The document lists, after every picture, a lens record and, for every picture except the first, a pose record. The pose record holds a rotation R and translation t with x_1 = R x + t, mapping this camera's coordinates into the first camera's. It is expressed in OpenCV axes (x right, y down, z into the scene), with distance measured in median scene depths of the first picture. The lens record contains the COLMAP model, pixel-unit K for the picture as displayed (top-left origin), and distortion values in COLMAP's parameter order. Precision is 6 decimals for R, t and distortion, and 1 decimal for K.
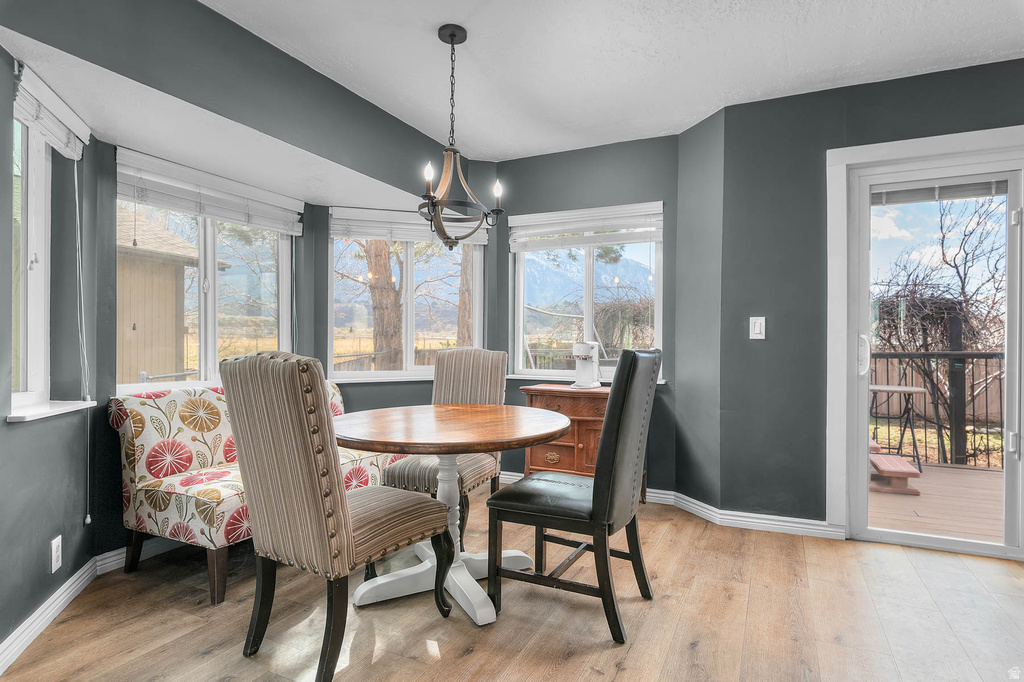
lens RADIAL K [[578.9, 0, 508.6], [0, 578.9, 346.6], [0, 0, 1]] dist [0.006187, 0.000318]
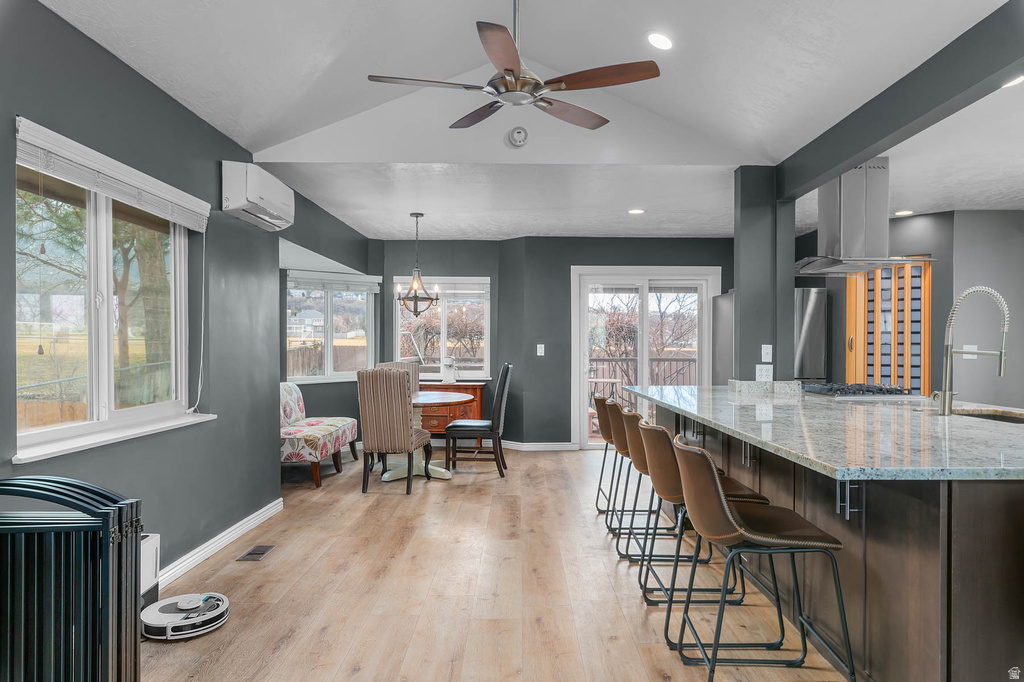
lens RADIAL K [[653.9, 0, 512.5], [0, 653.9, 343.5], [0, 0, 1]] dist [-0.000599, -0.000007]
pose [[0.914258, -0.001900, 0.405129, -0.572039], [0.003298, 0.999991, -0.002752, -0.049015], [-0.405120, 0.003852, 0.914256, -1.020271]]
